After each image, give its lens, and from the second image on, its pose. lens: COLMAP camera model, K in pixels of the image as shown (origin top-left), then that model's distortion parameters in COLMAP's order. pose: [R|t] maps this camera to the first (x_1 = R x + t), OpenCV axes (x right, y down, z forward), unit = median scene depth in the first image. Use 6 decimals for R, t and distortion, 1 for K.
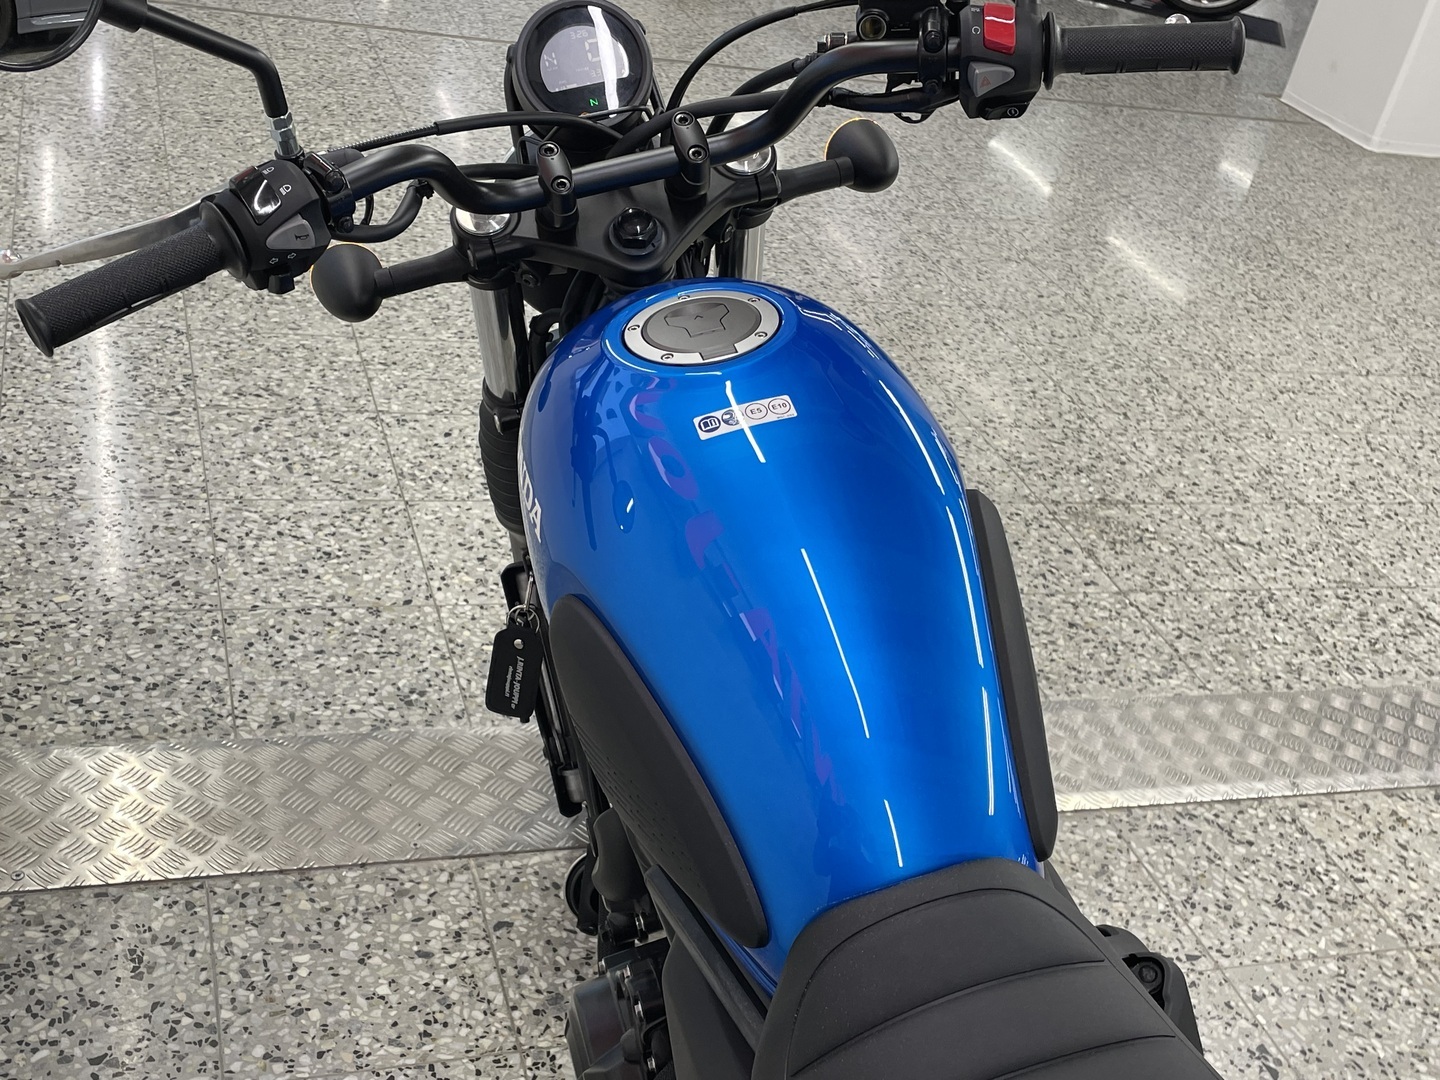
lens RADIAL K [[1626.9, 0, 728.1], [0, 1626.9, 546.2], [0, 0, 1]] dist [0.105341, -0.166497]
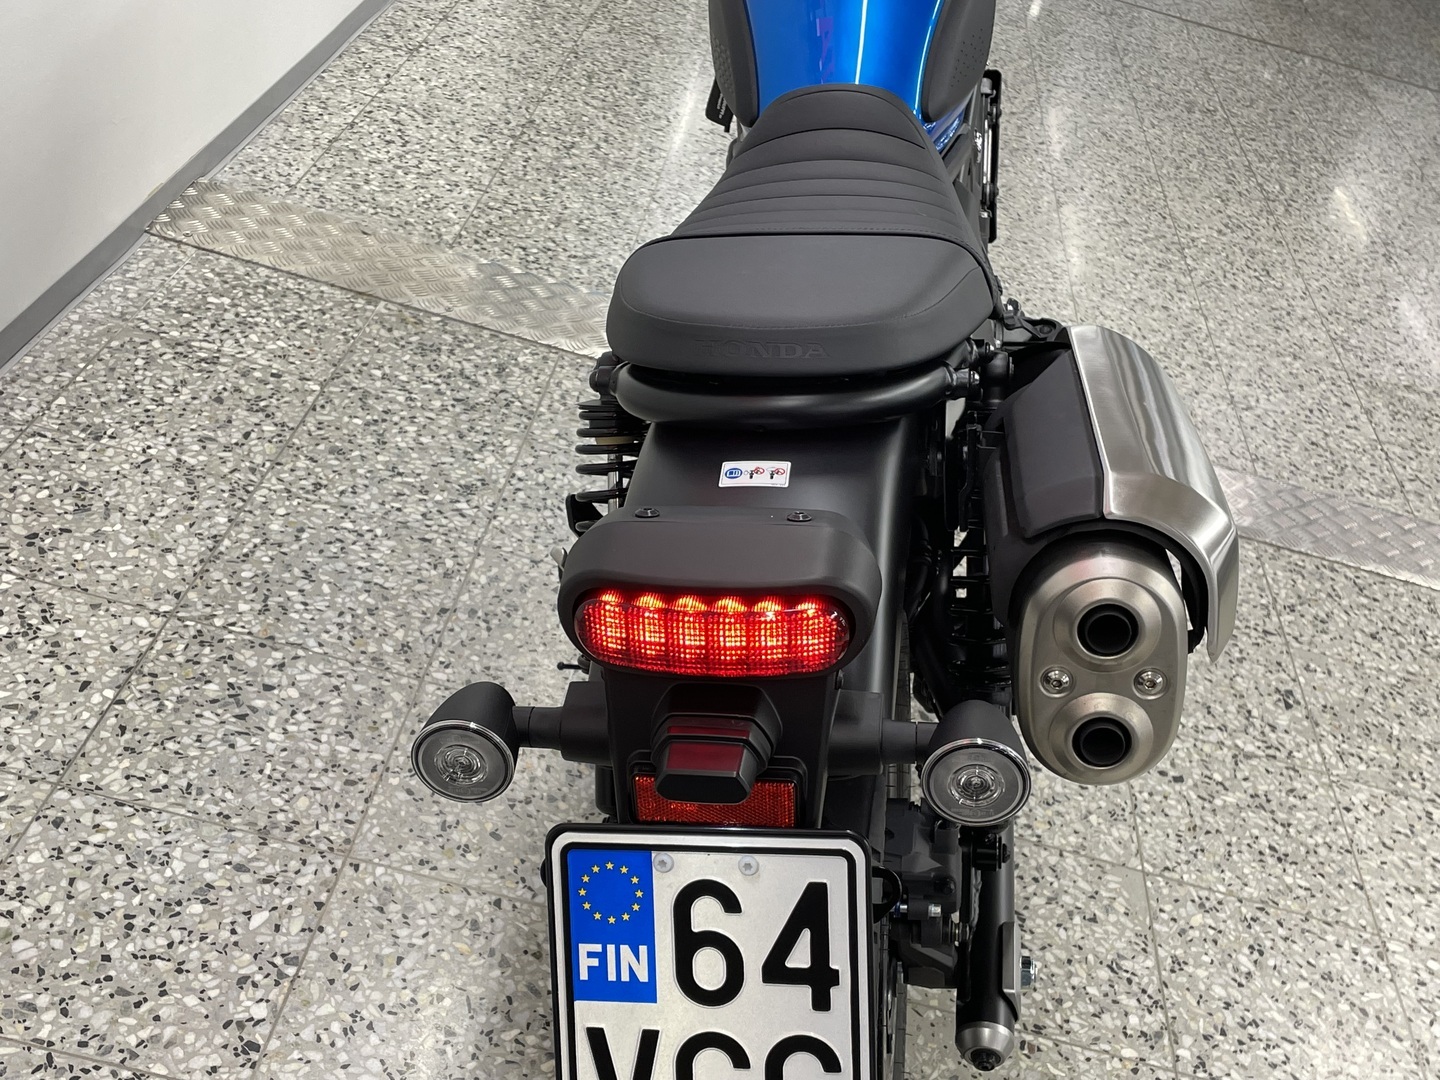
lens RADIAL K [[1631.9, 0, 735.9], [0, 1631.9, 560.7], [0, 0, 1]] dist [0.105806, -0.157134]
pose [[0.916147, 0.259727, -0.305313, 0.231467], [-0.268434, 0.963198, 0.013899, 0.237874], [0.297687, 0.069223, 0.952151, -0.231617]]
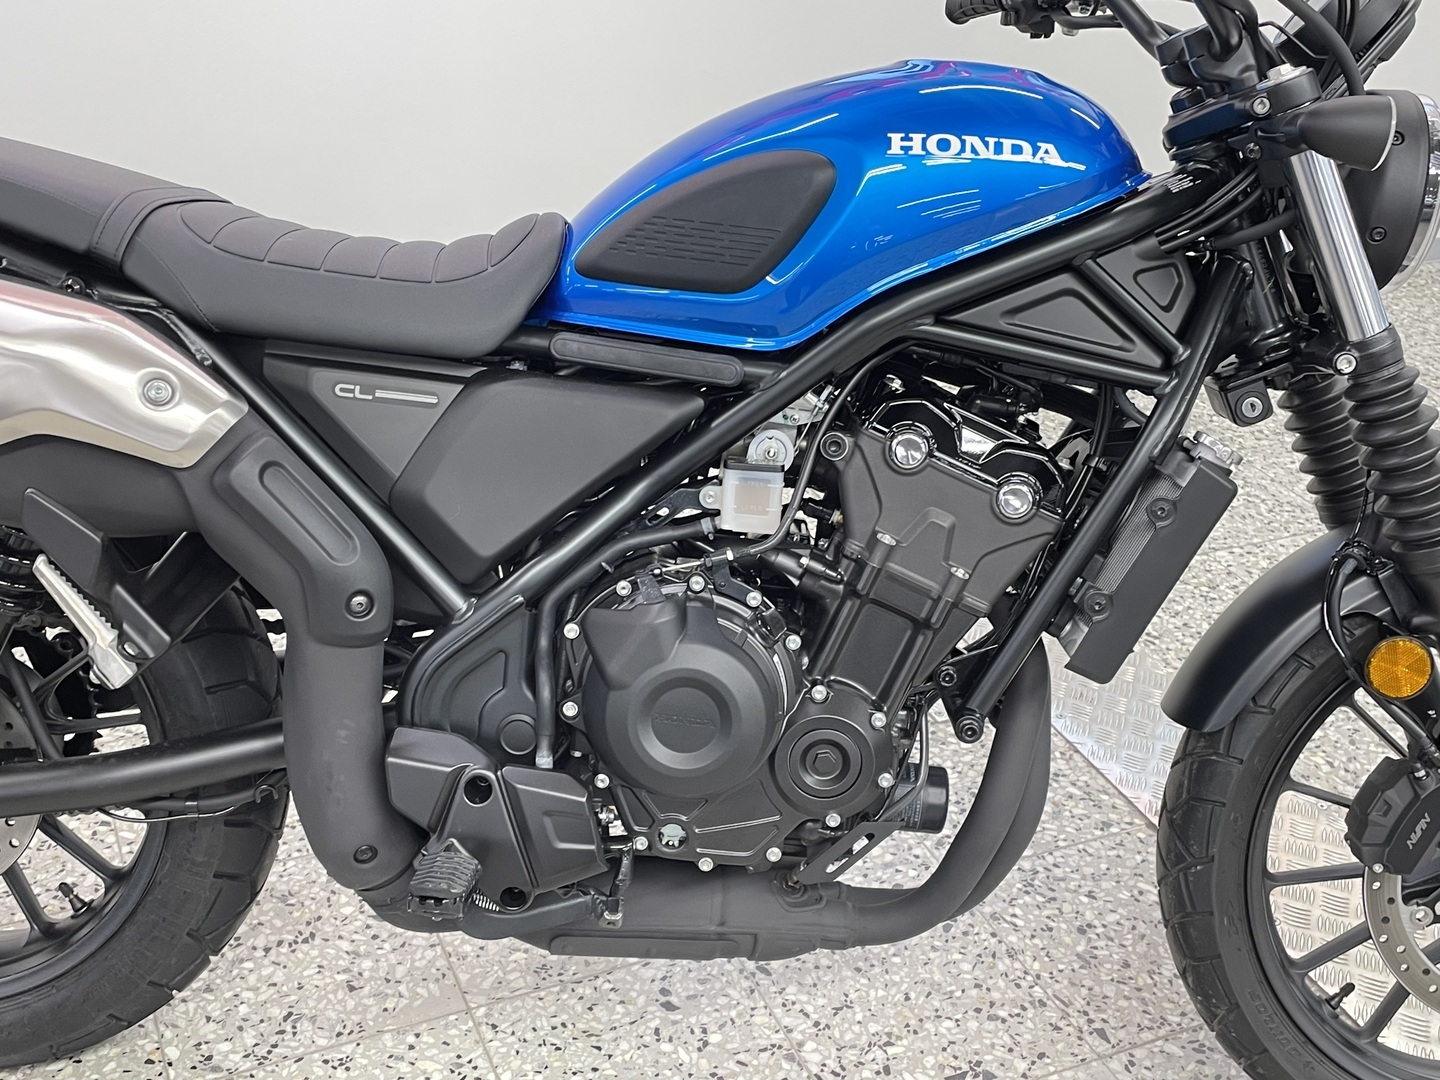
lens RADIAL K [[1626.9, 0, 728.1], [0, 1626.9, 546.2], [0, 0, 1]] dist [0.105341, -0.166497]
pose [[0.124780, 0.325805, -0.937167, 0.806832], [-0.549767, 0.808995, 0.208047, -0.021334], [0.825945, 0.489263, 0.280063, 0.395352]]
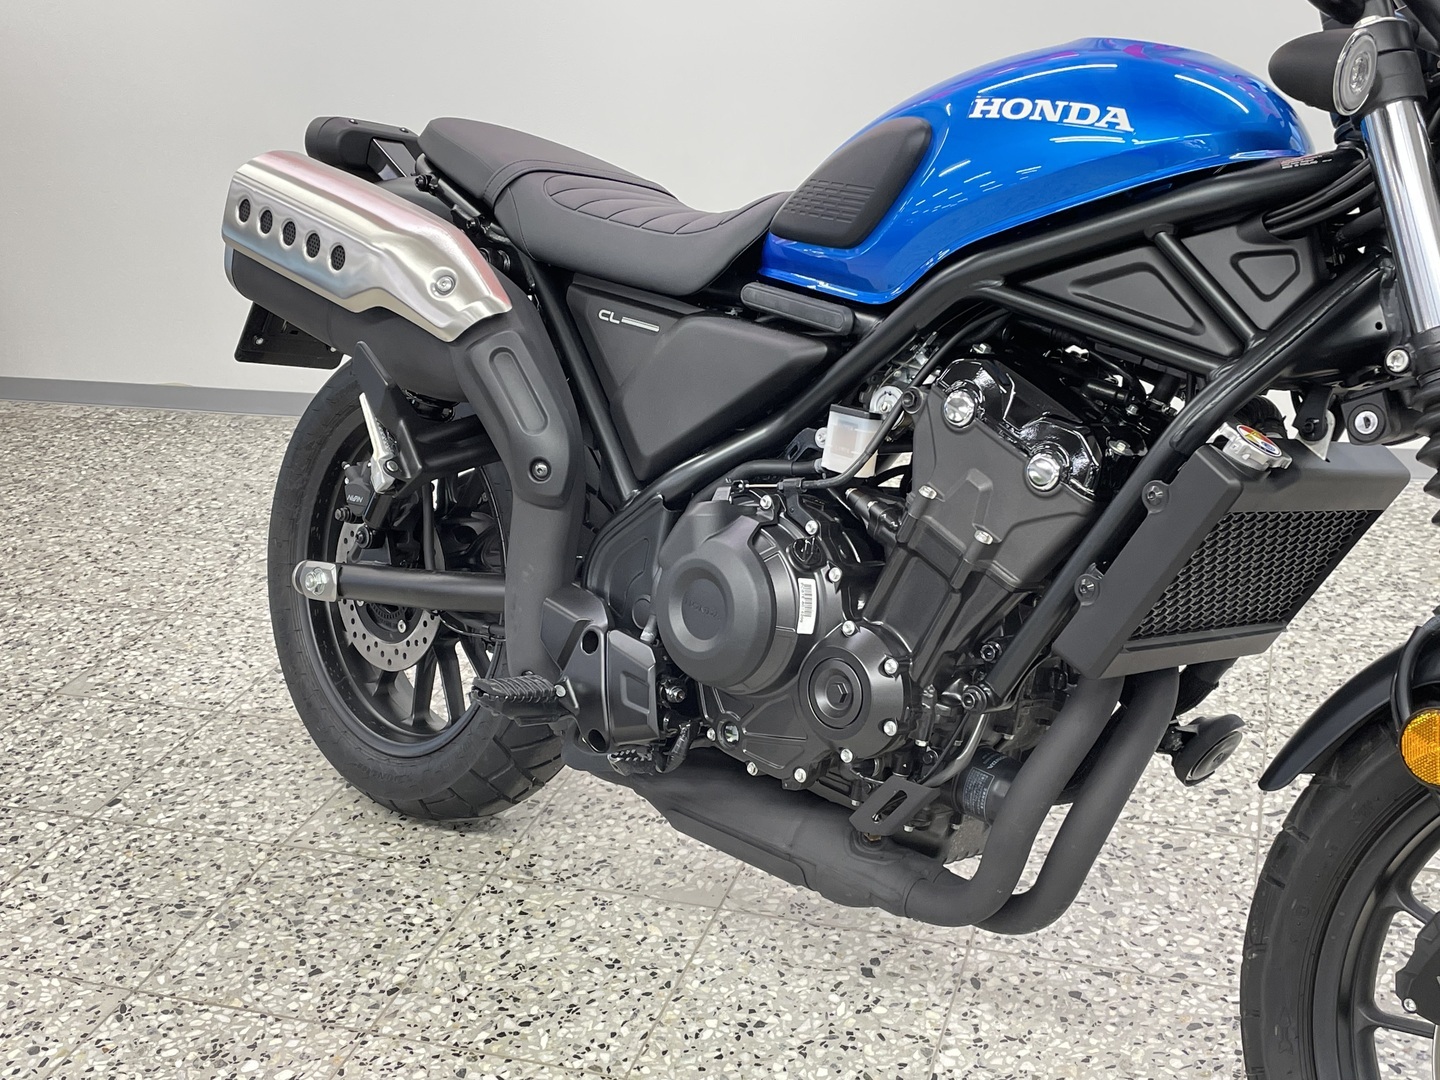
lens RADIAL K [[1631.9, 0, 735.9], [0, 1631.9, 560.7], [0, 0, 1]] dist [0.105806, -0.157134]
pose [[-0.593287, 0.173103, -0.786159, 0.785876], [-0.460600, 0.727944, 0.507884, -0.177963], [0.660196, 0.663425, -0.352148, 0.764167]]
